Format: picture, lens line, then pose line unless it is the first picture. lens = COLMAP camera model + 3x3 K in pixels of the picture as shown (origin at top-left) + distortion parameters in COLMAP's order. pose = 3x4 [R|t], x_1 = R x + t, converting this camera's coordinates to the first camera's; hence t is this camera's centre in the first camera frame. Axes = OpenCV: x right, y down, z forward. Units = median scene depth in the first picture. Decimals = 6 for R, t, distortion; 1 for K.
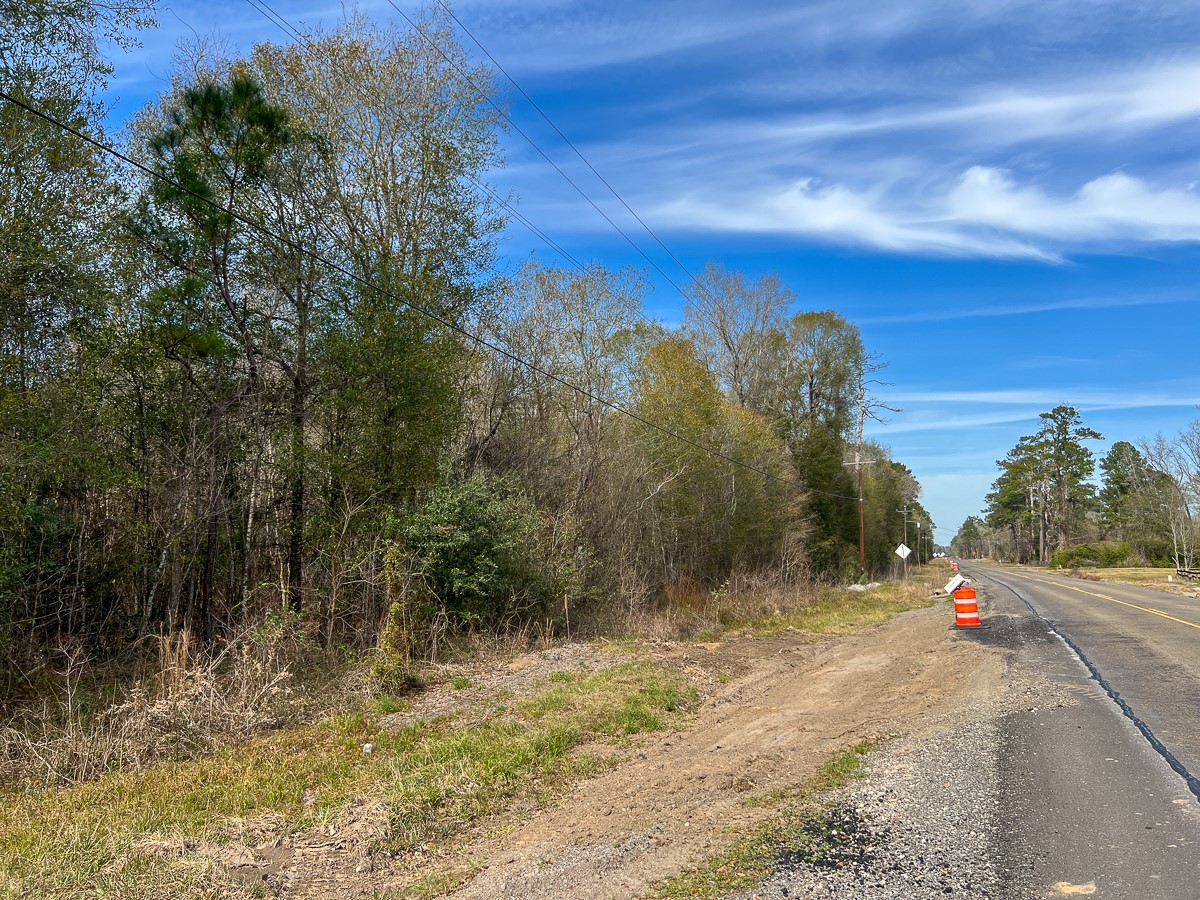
lens RADIAL K [[901.5, 0, 600.0], [0, 901.5, 450.0], [0, 0, 1]] dist [0.077913, -0.118261]
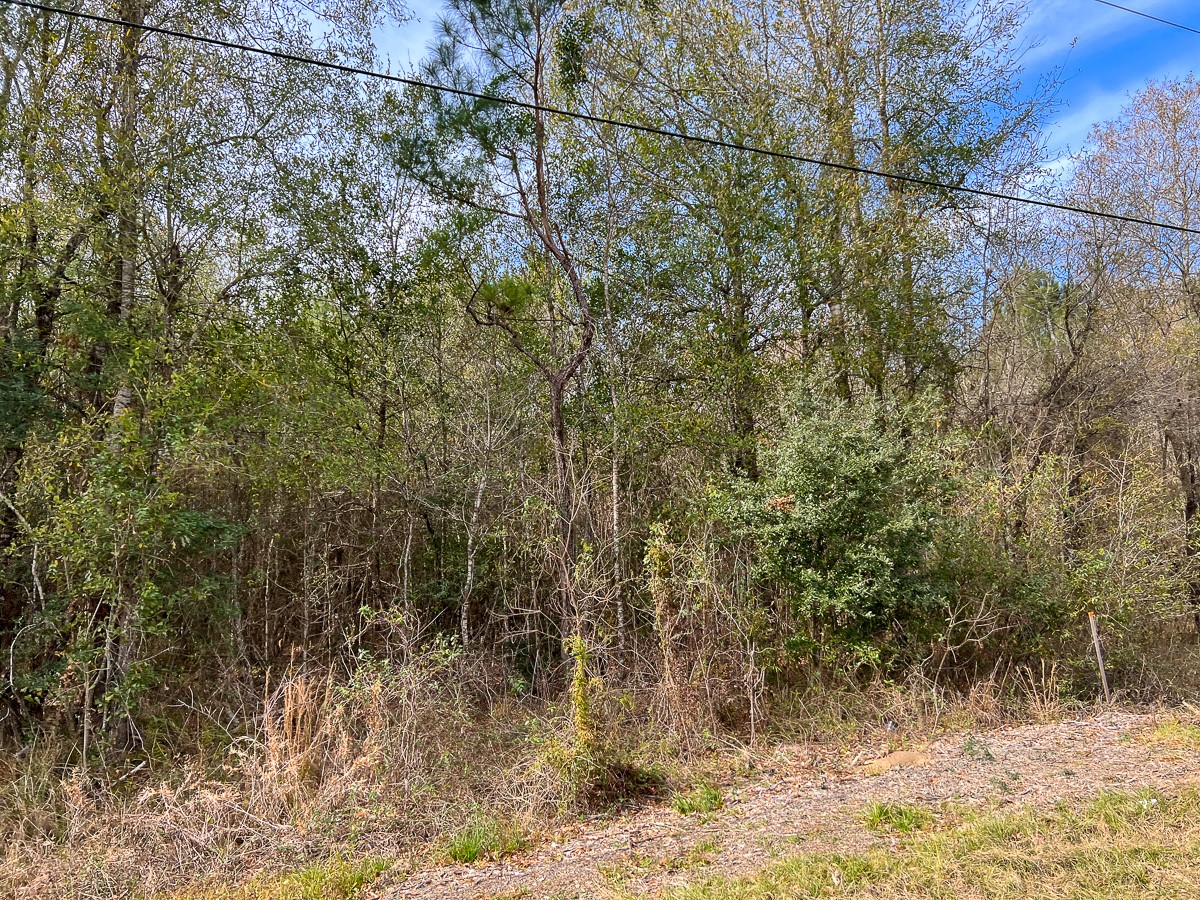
lens RADIAL K [[901.5, 0, 600.0], [0, 901.5, 450.0], [0, 0, 1]] dist [0.077913, -0.118261]
pose [[0.720319, -0.126124, -0.682080, 0.038052], [0.116298, 0.991370, -0.060496, 0.019782], [0.683824, -0.035748, 0.728770, 0.129691]]
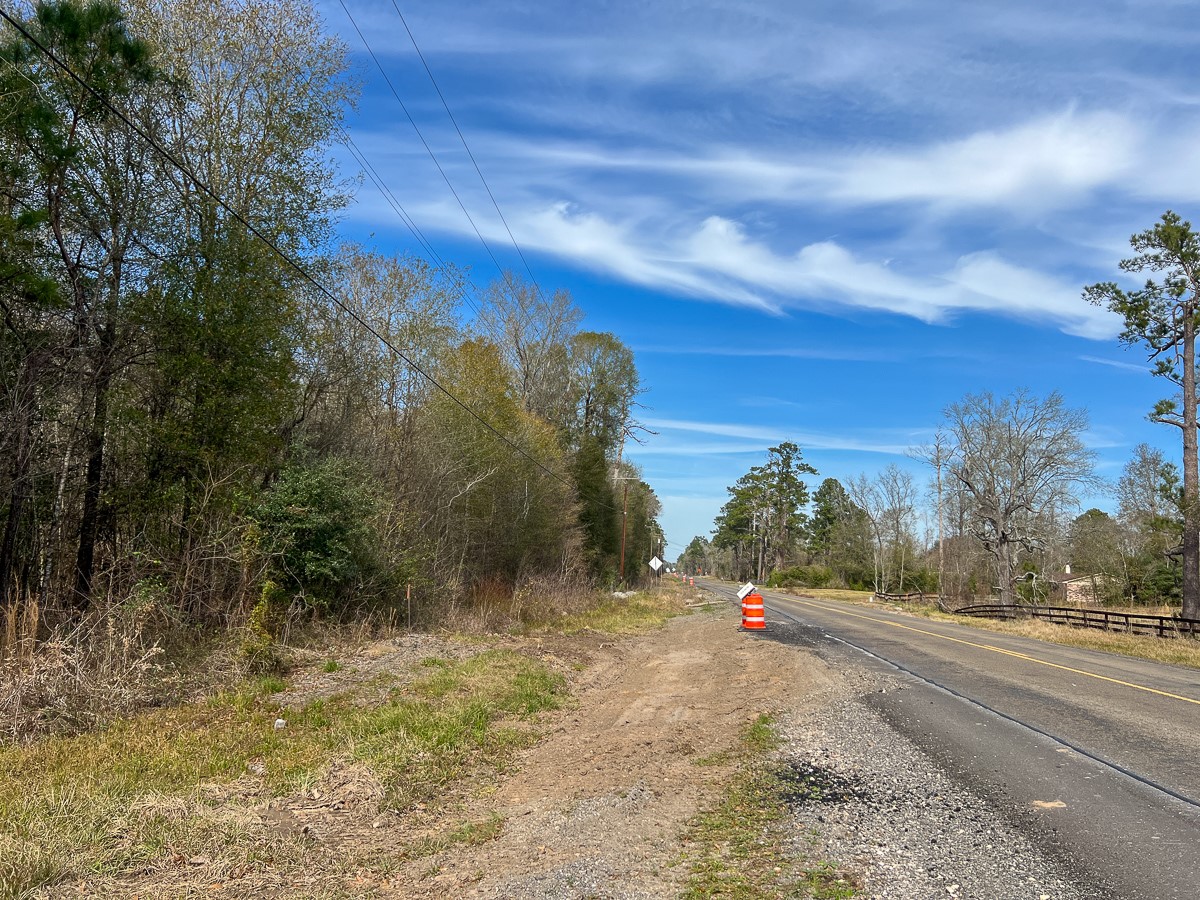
lens RADIAL K [[901.5, 0, 600.0], [0, 901.5, 450.0], [0, 0, 1]] dist [0.077913, -0.118261]
pose [[0.956557, 0.086363, 0.278461, -0.037608], [-0.084108, 0.996255, -0.020060, 0.004352], [-0.279151, -0.004232, 0.960238, -0.005422]]
